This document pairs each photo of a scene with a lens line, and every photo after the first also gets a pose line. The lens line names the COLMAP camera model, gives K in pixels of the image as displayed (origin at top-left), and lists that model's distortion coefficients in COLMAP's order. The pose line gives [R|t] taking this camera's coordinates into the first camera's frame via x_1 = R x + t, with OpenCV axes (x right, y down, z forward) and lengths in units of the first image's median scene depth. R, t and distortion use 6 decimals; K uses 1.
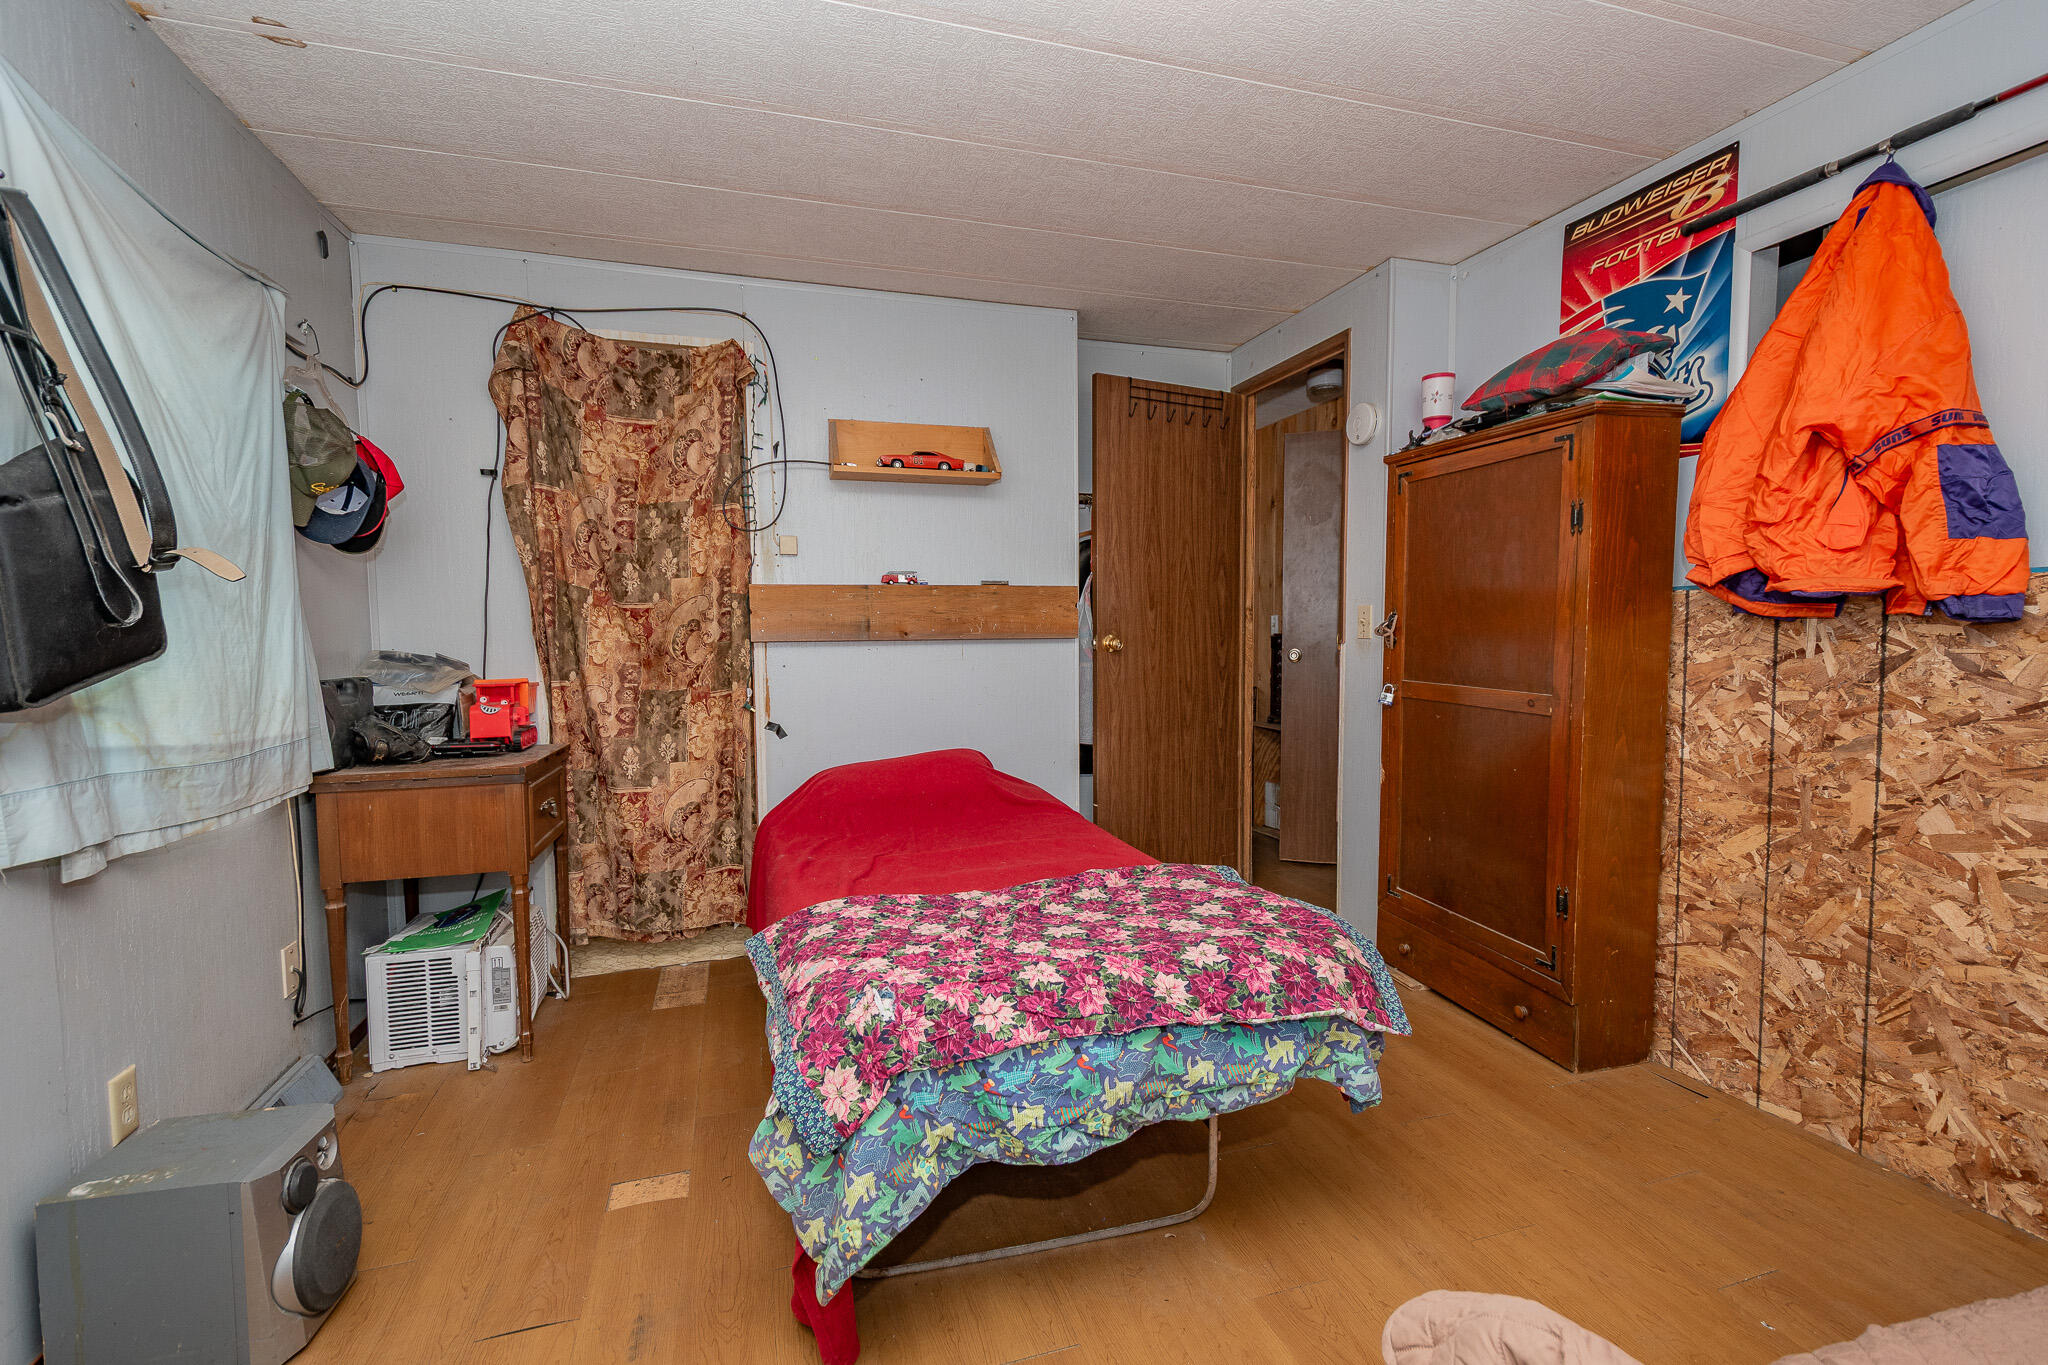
lens RADIAL K [[887.8, 0, 1033.6], [0, 887.8, 686.3], [0, 0, 1]] dist [0.015970, -0.005097]
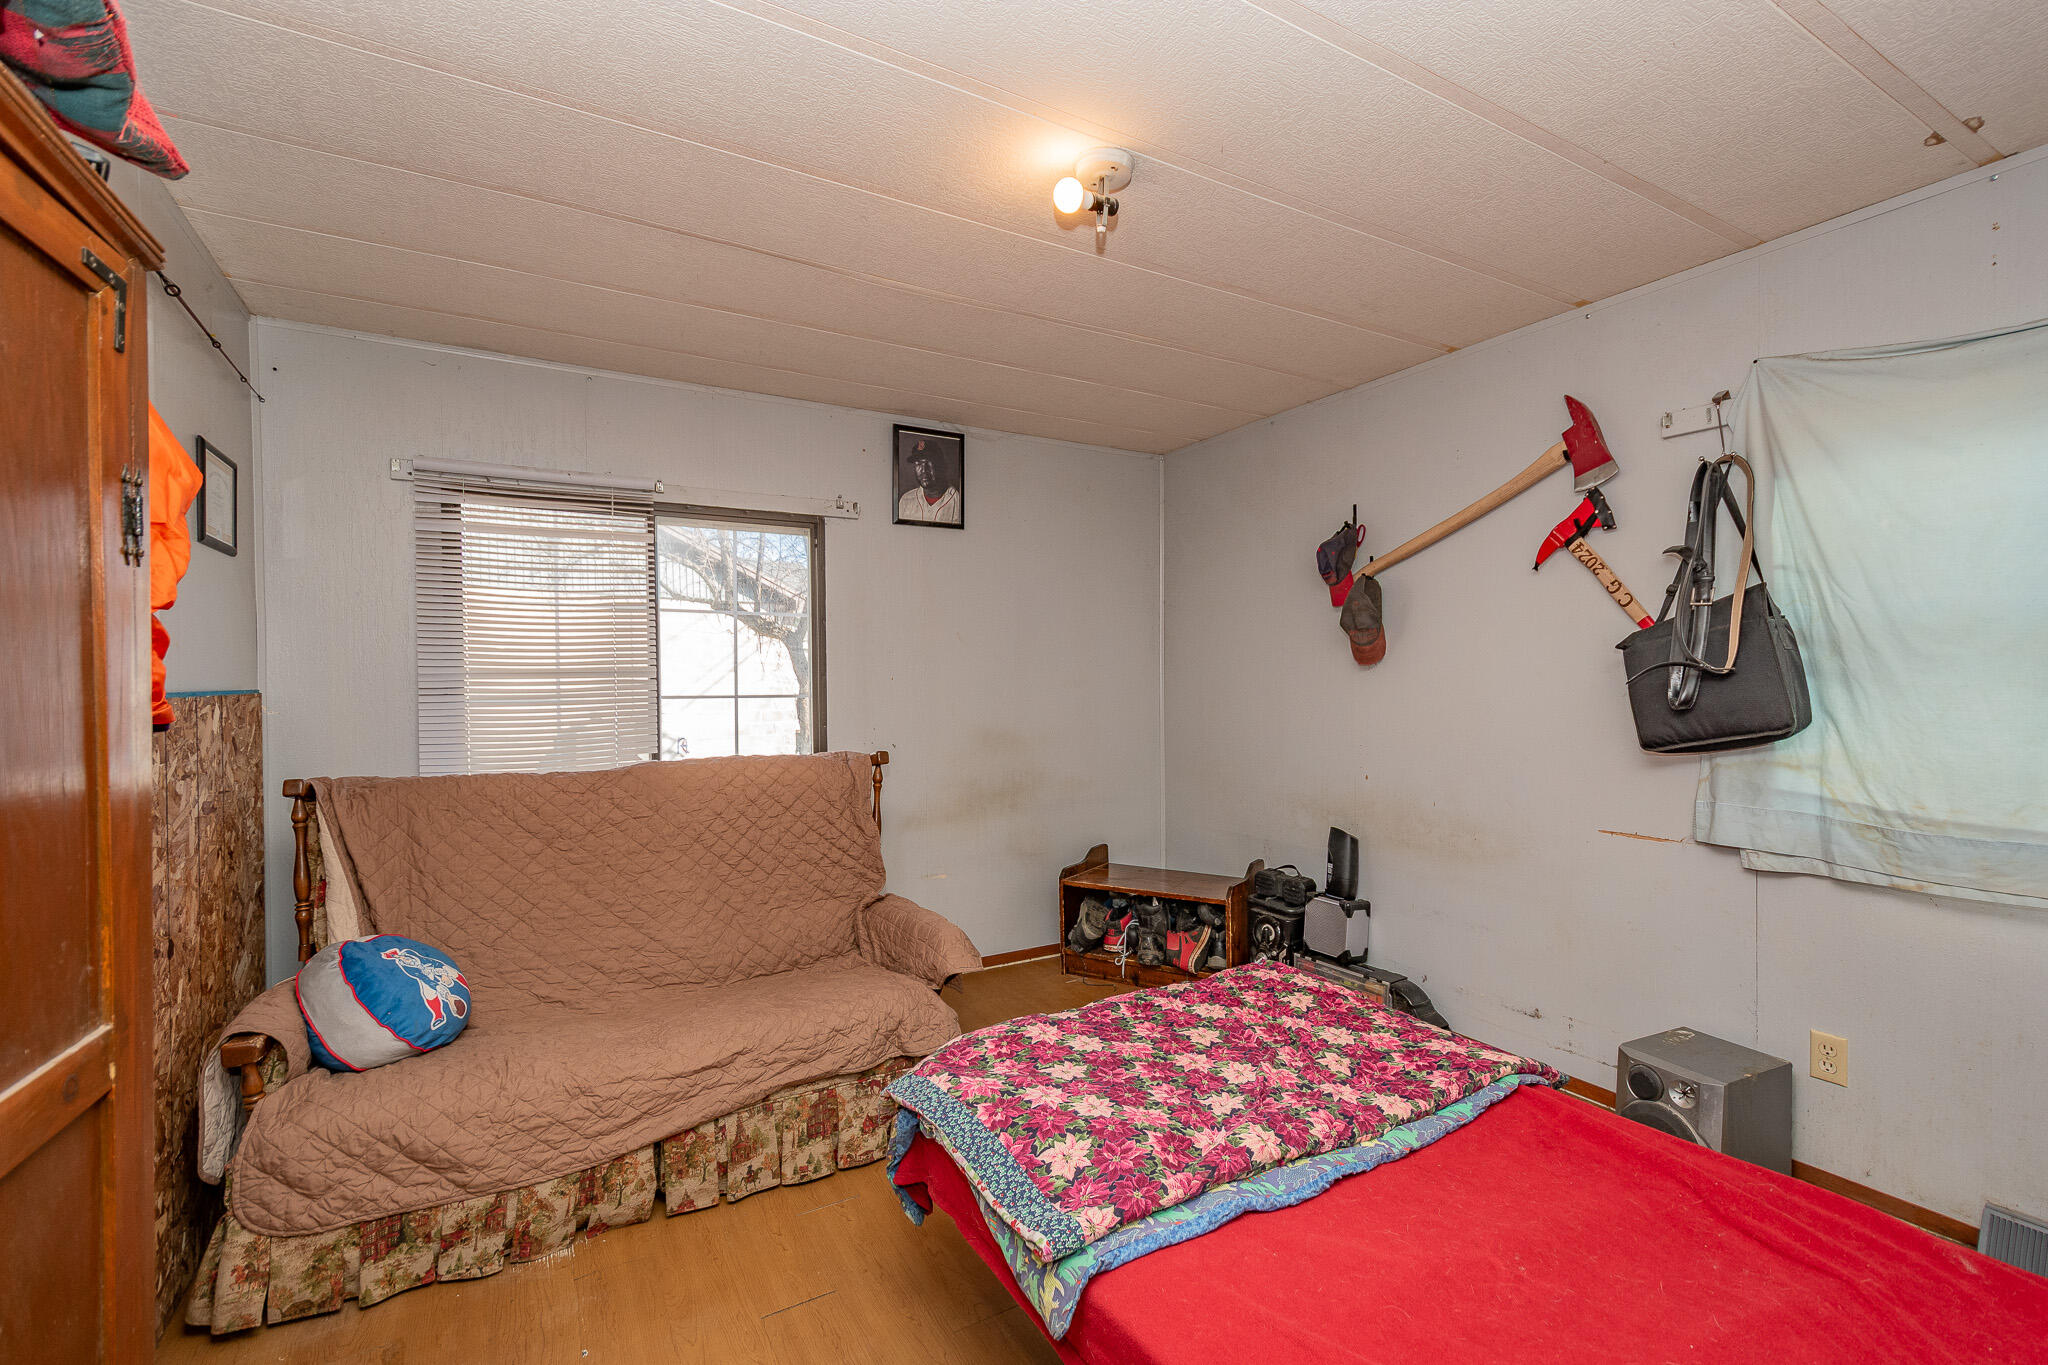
lens RADIAL K [[887.8, 0, 1032.4], [0, 887.8, 685.2], [0, 0, 1]] dist [0.015970, -0.005097]
pose [[-0.978915, 0.014666, -0.203741, 0.365364], [0.001229, 0.997824, 0.065923, -0.164790], [0.204265, 0.064282, -0.976803, 1.656628]]
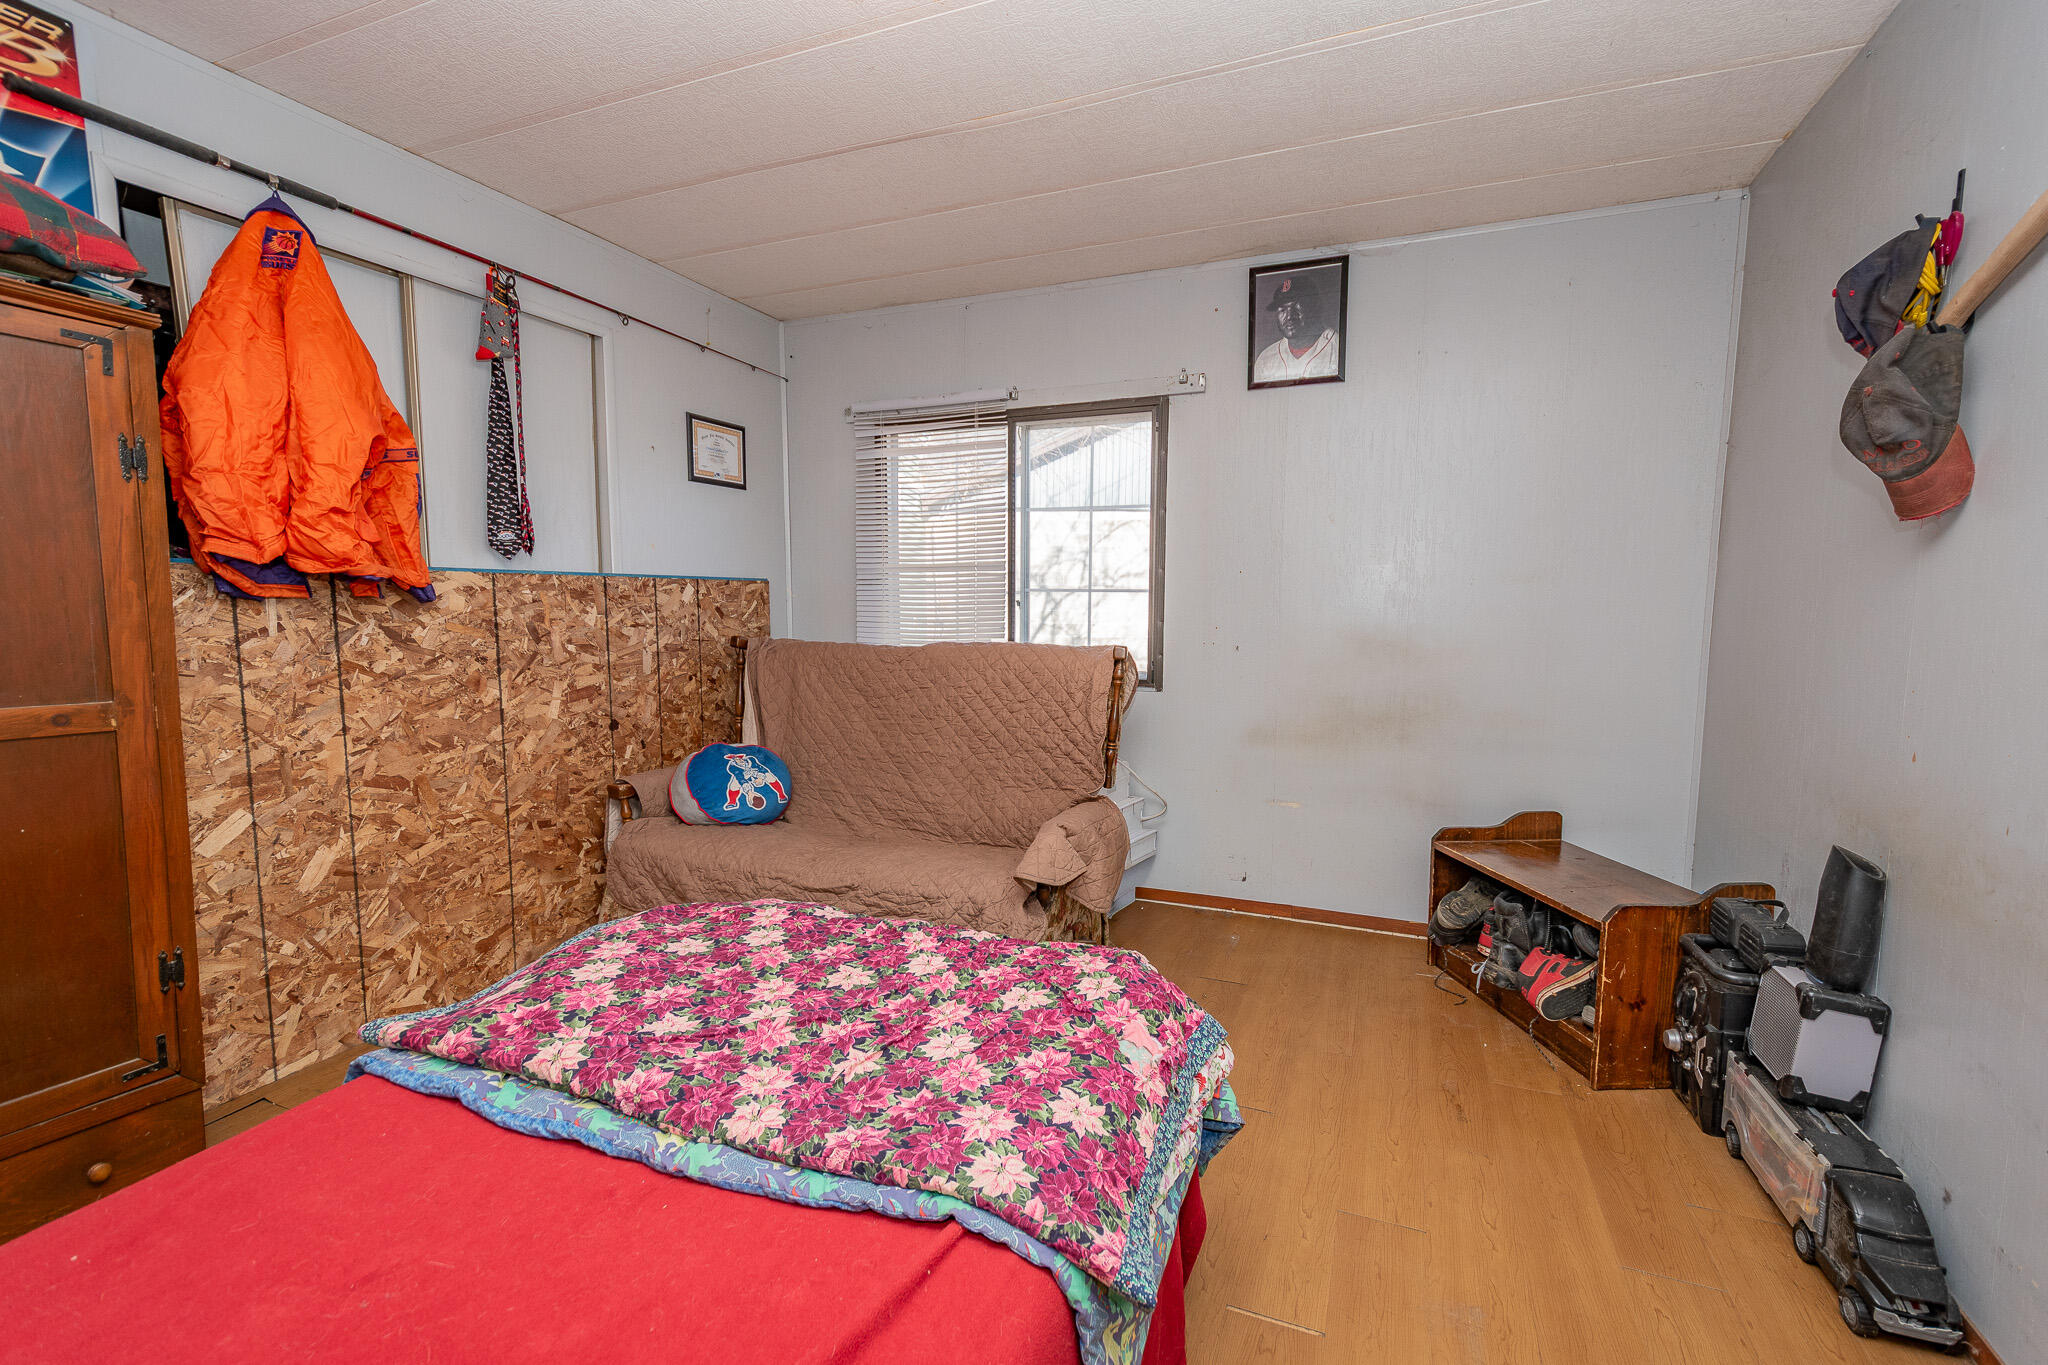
lens RADIAL K [[887.8, 0, 1041.0], [0, 887.8, 683.3], [0, 0, 1]] dist [0.015970, -0.005097]
pose [[-0.762470, -0.057351, 0.644477, -0.533567], [0.039898, 0.990001, 0.135301, -0.086506], [-0.645793, 0.128876, -0.752557, 1.265073]]
